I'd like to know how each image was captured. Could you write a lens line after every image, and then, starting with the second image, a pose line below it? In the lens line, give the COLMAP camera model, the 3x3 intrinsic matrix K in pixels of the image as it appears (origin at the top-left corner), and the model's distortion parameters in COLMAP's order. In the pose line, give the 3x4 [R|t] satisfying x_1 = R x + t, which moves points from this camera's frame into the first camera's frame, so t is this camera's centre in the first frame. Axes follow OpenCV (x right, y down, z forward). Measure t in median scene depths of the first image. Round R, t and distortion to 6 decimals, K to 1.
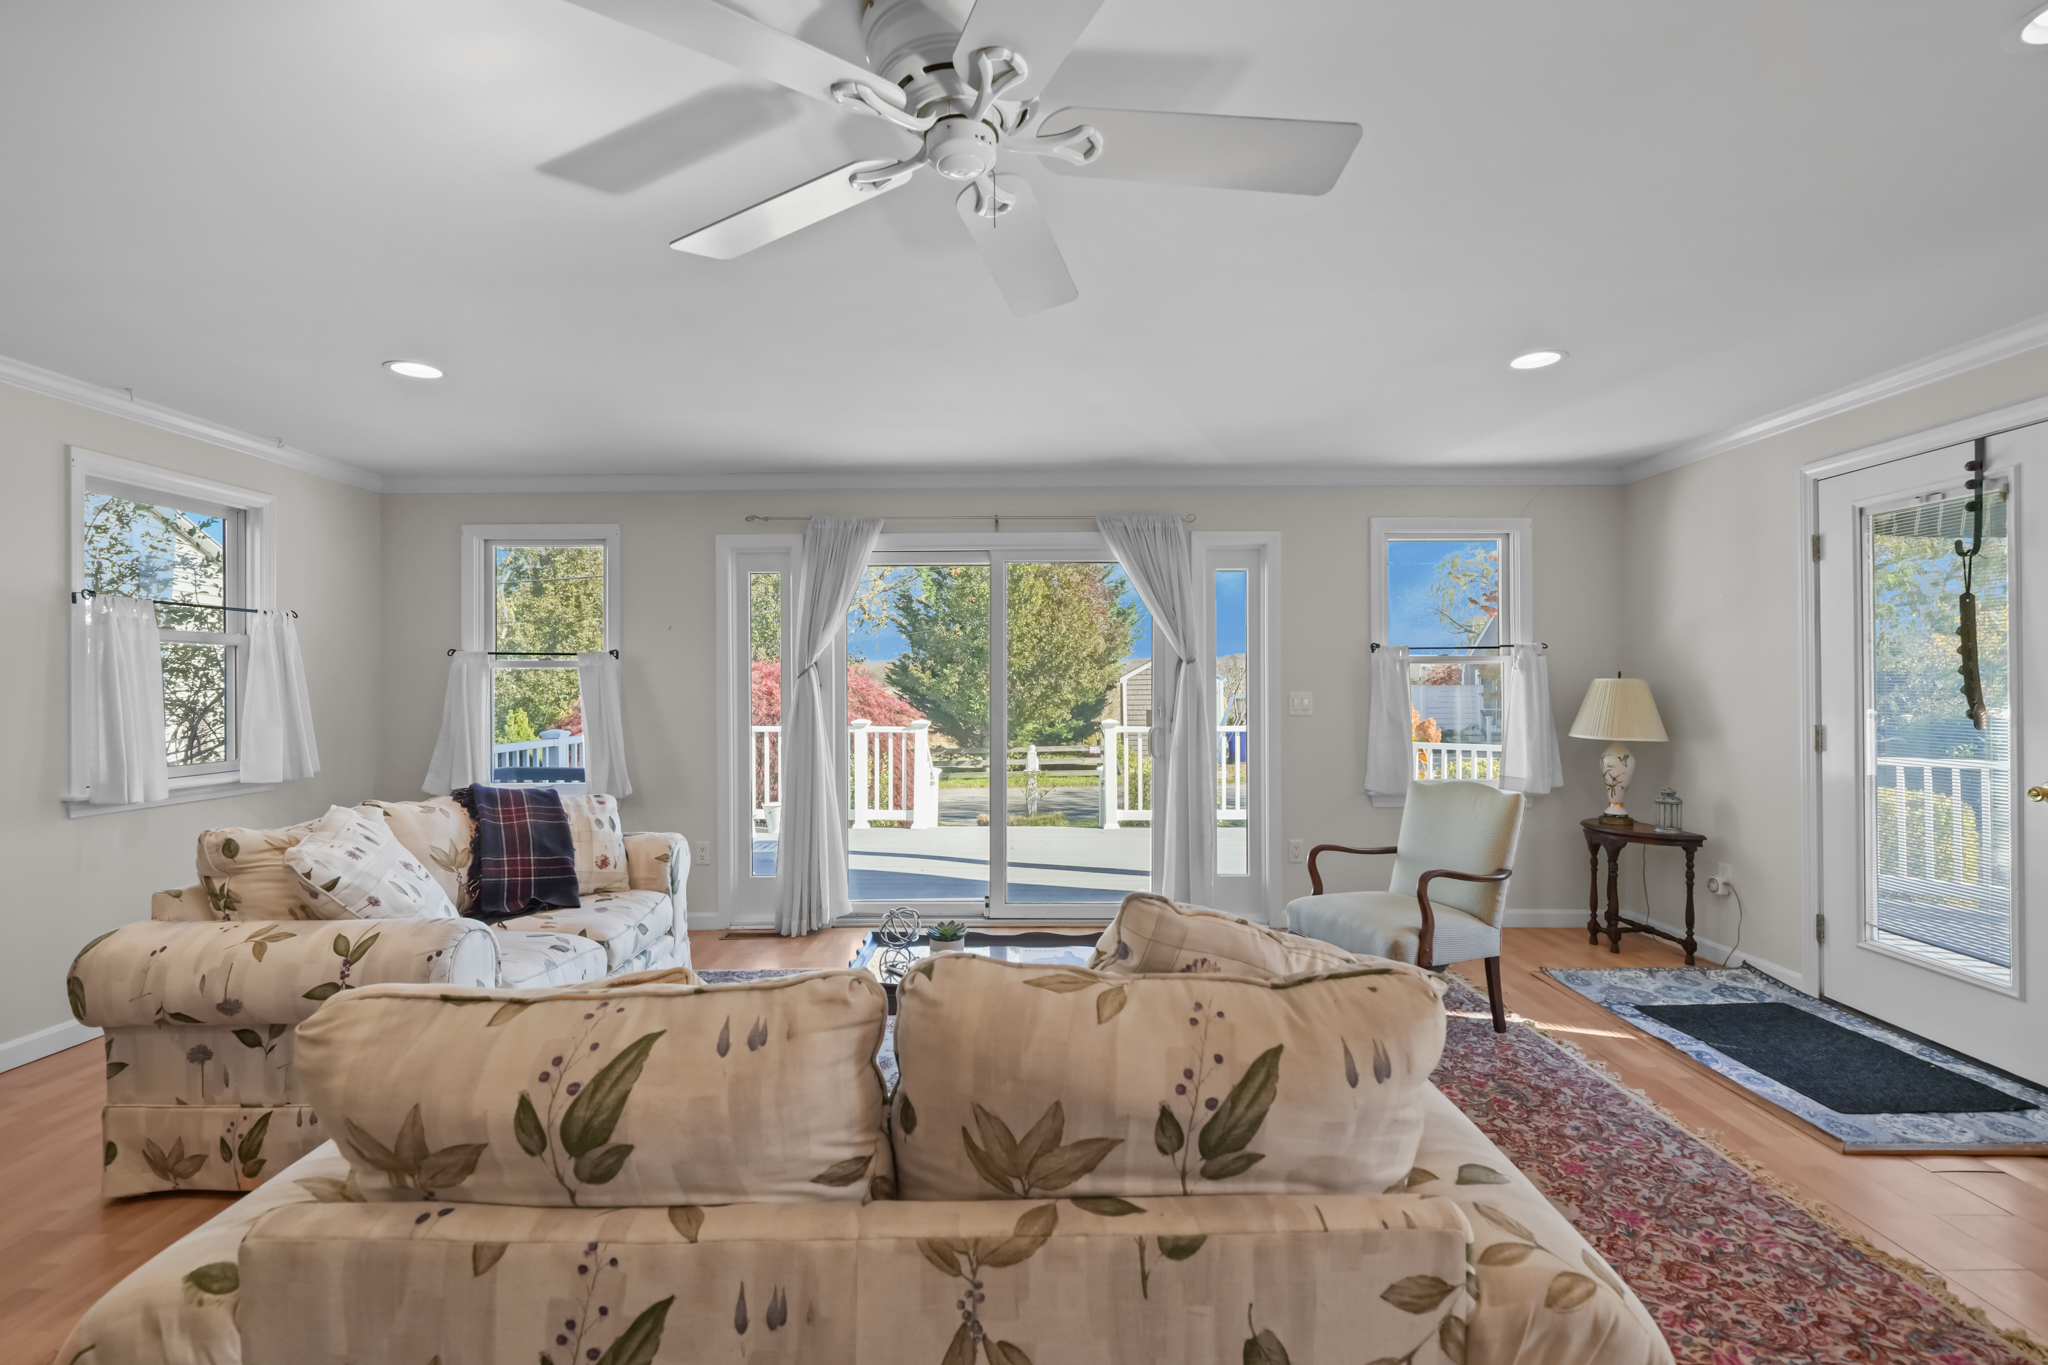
lens RADIAL K [[924.1, 0, 1025.7], [0, 924.1, 687.1], [0, 0, 1]] dist [-0.004377, -0.000224]
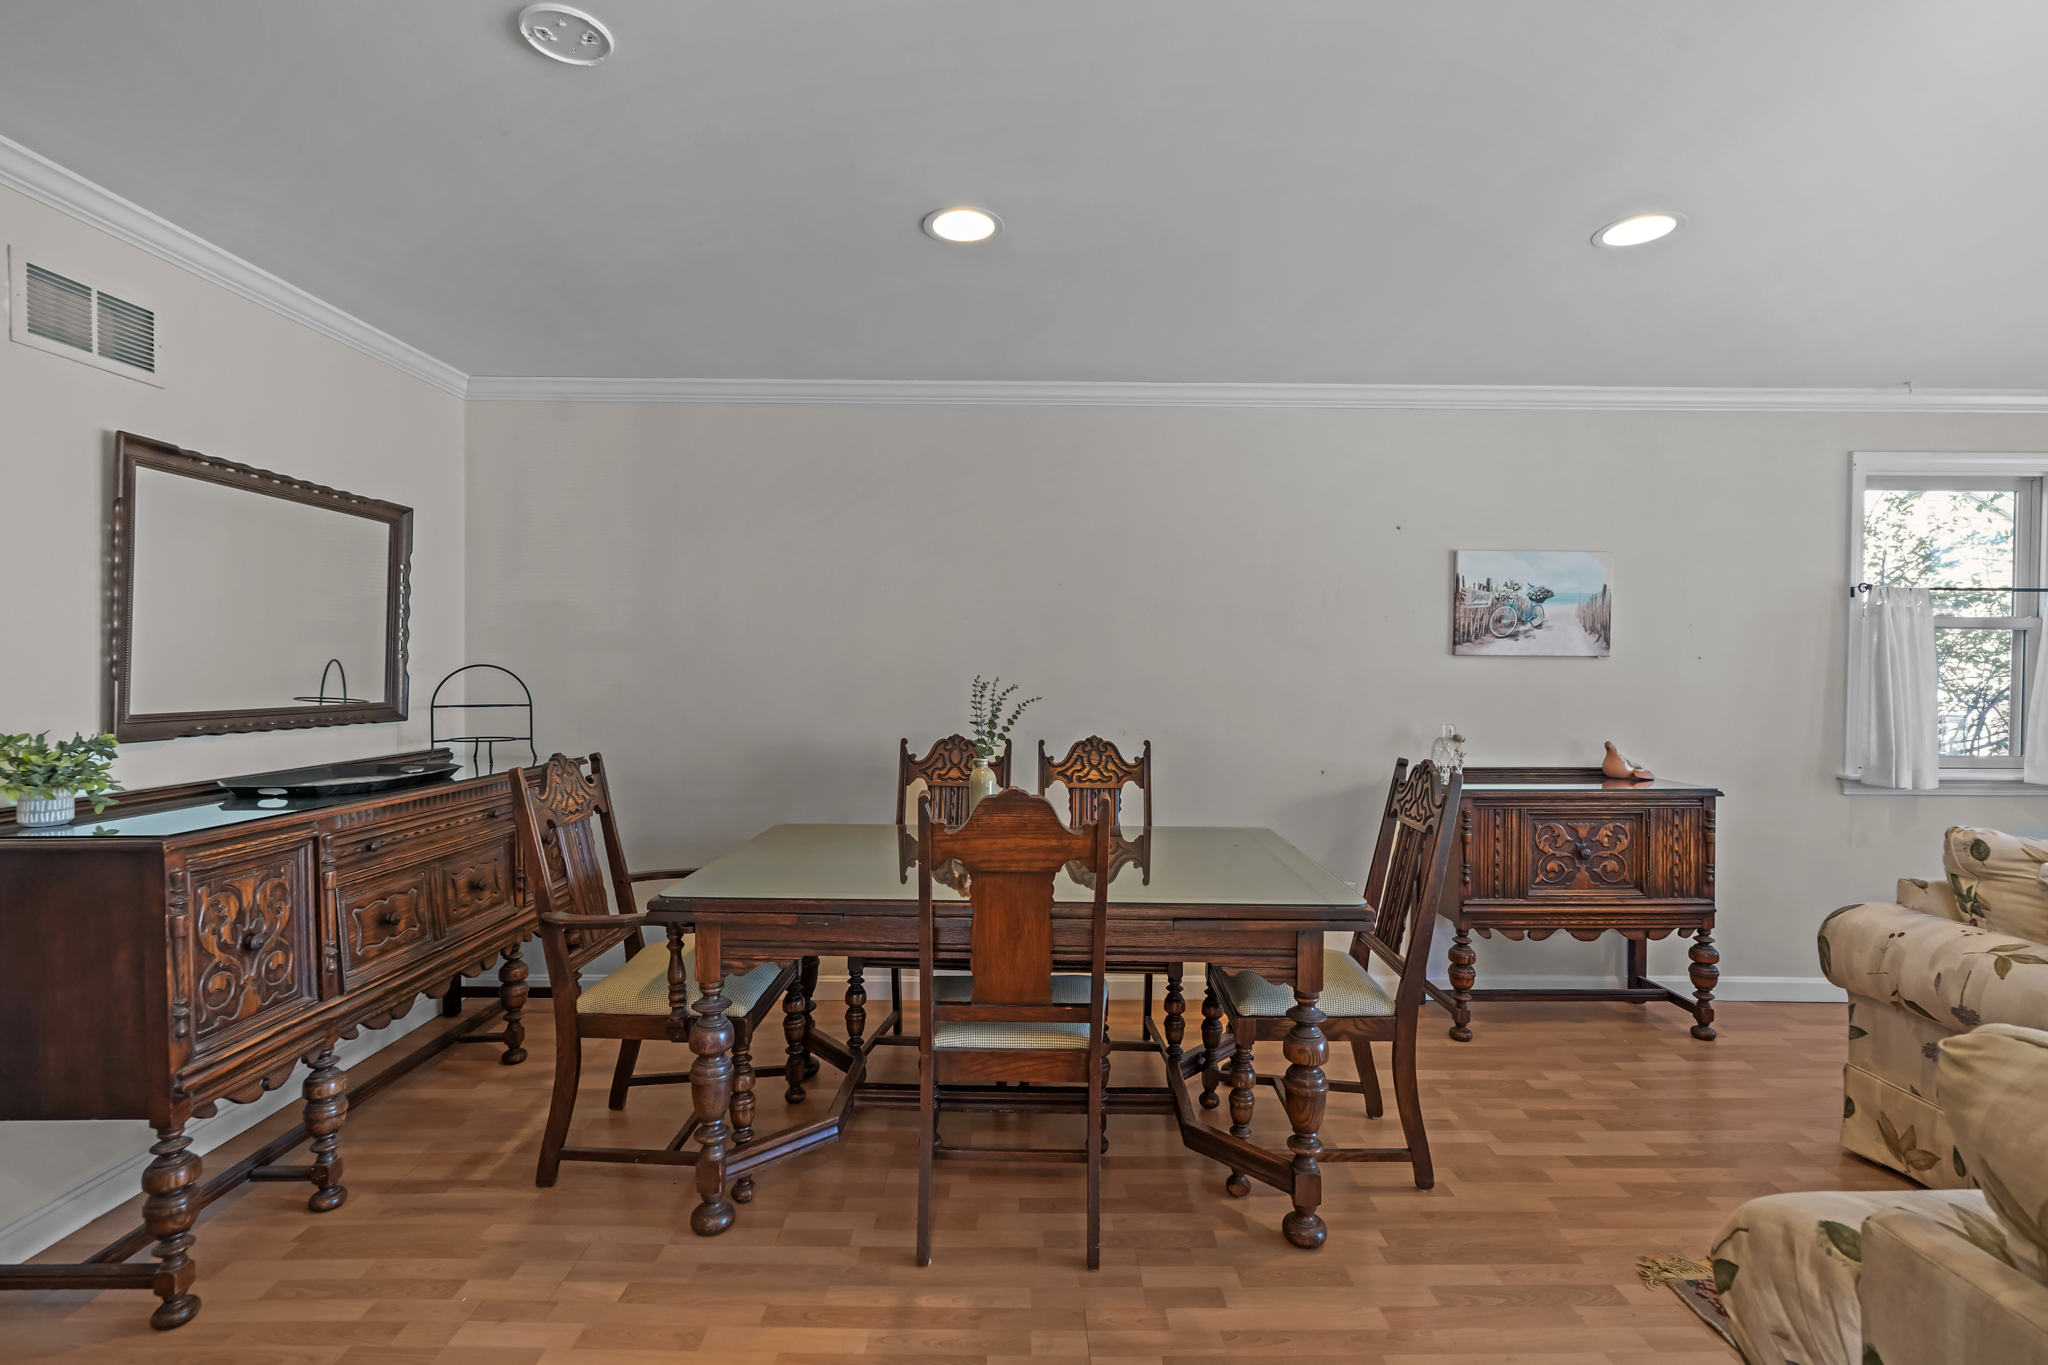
lens RADIAL K [[927.4, 0, 1016.1], [0, 927.4, 677.7], [0, 0, 1]] dist [-0.002934, -0.000494]
pose [[0.007739, 0.017319, -0.999820, 0.052238], [-0.008379, 0.999816, 0.017254, -0.006672], [0.999935, 0.008244, 0.007882, 0.005467]]
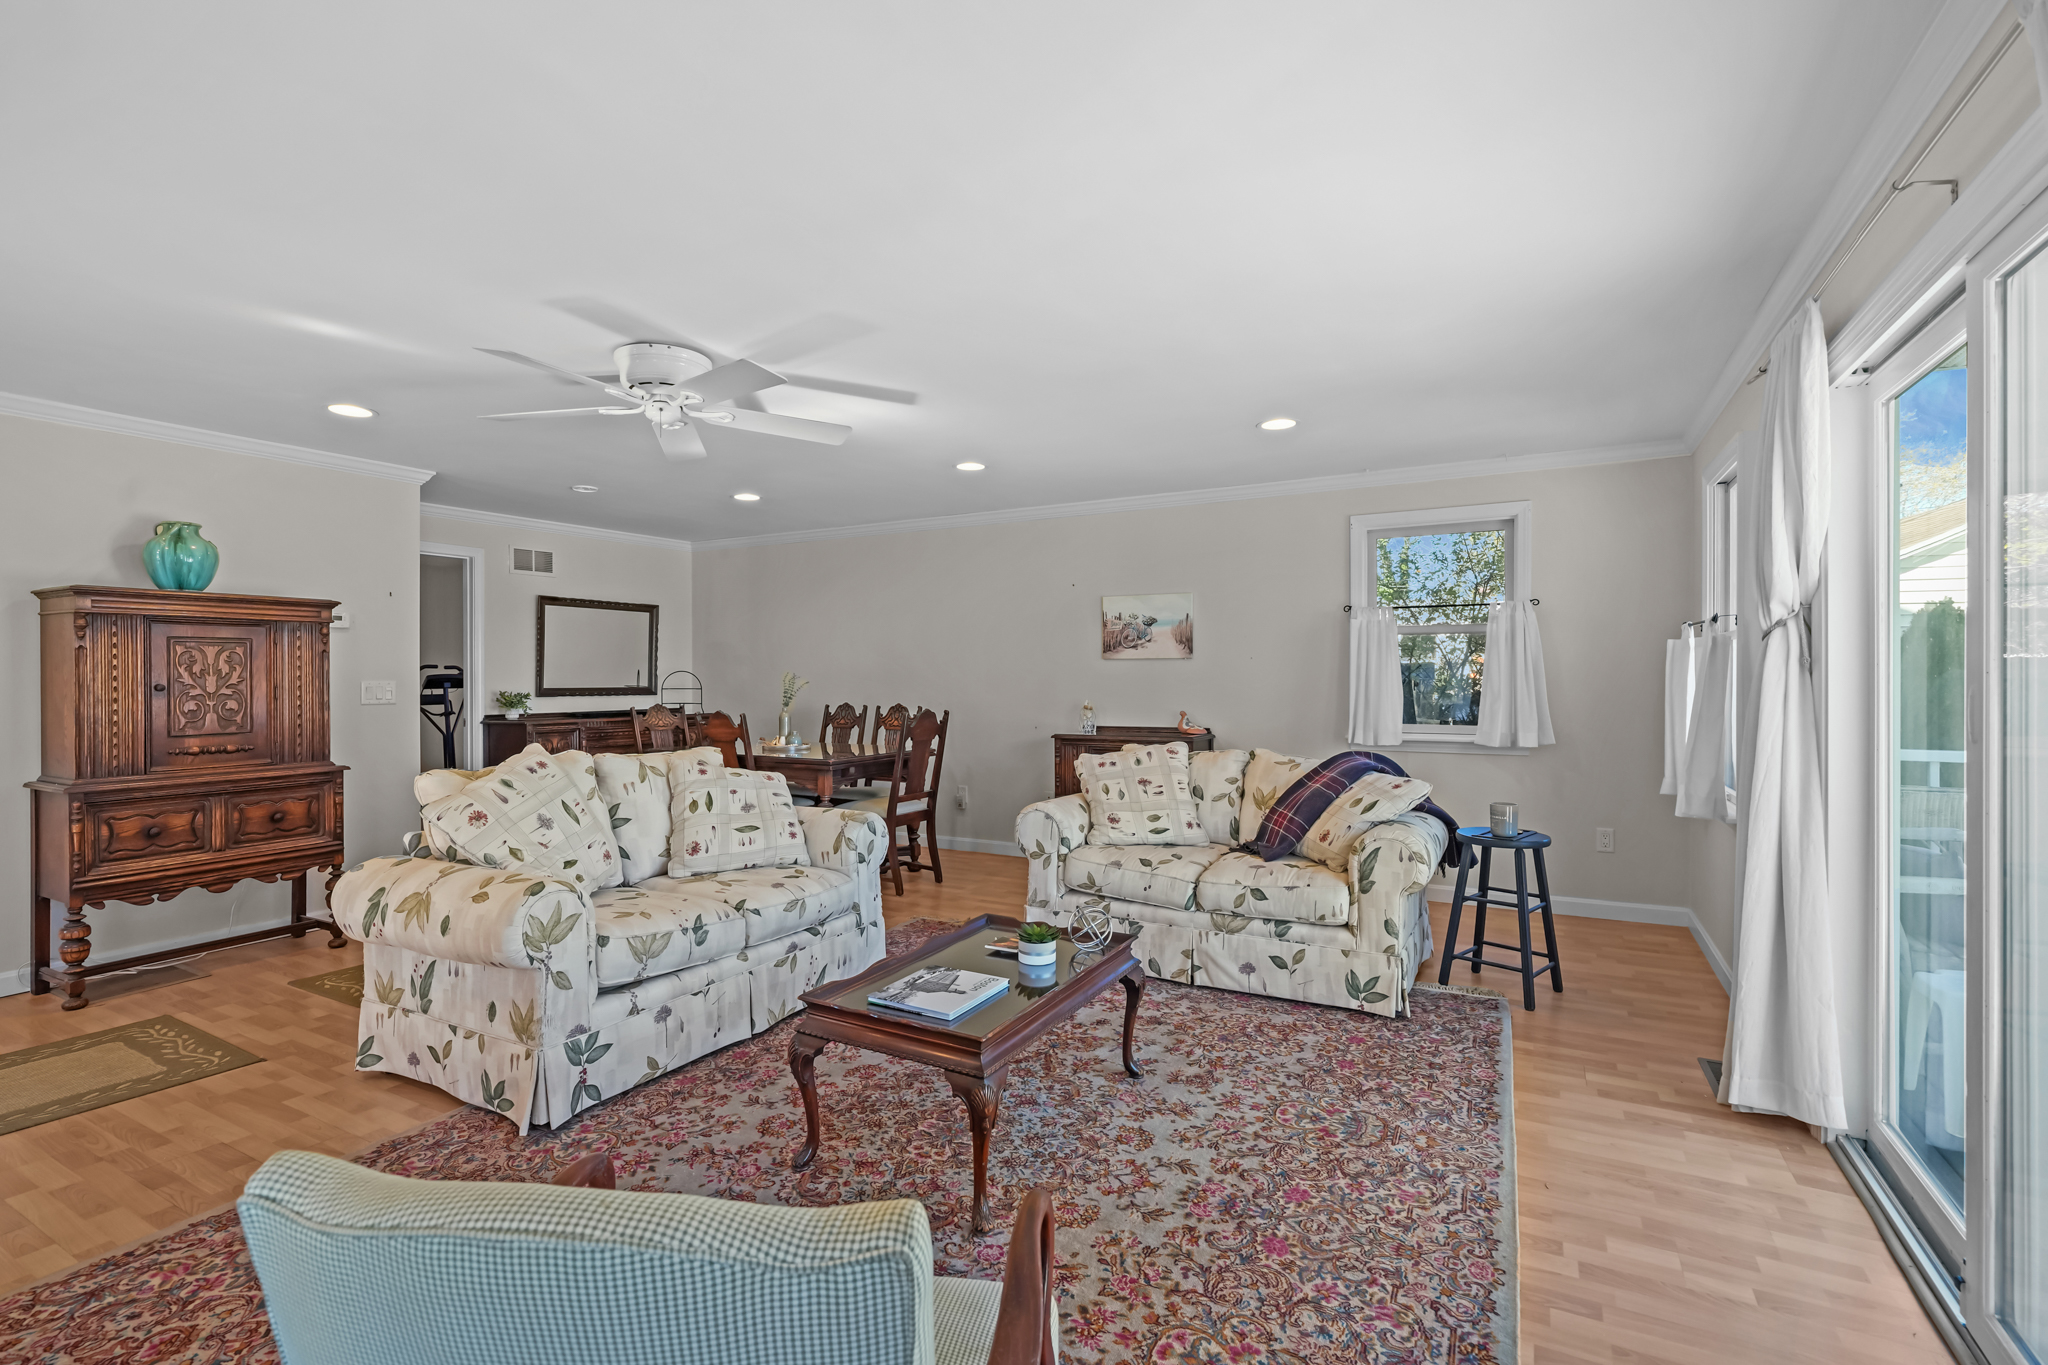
lens RADIAL K [[927.4, 0, 1016.1], [0, 927.4, 677.7], [0, 0, 1]] dist [-0.002934, -0.000494]
pose [[-0.488425, 0.008700, -0.872562, 0.667998], [0.003449, 0.999962, 0.008040, 0.003144], [0.872599, 0.000917, -0.488437, 1.312017]]
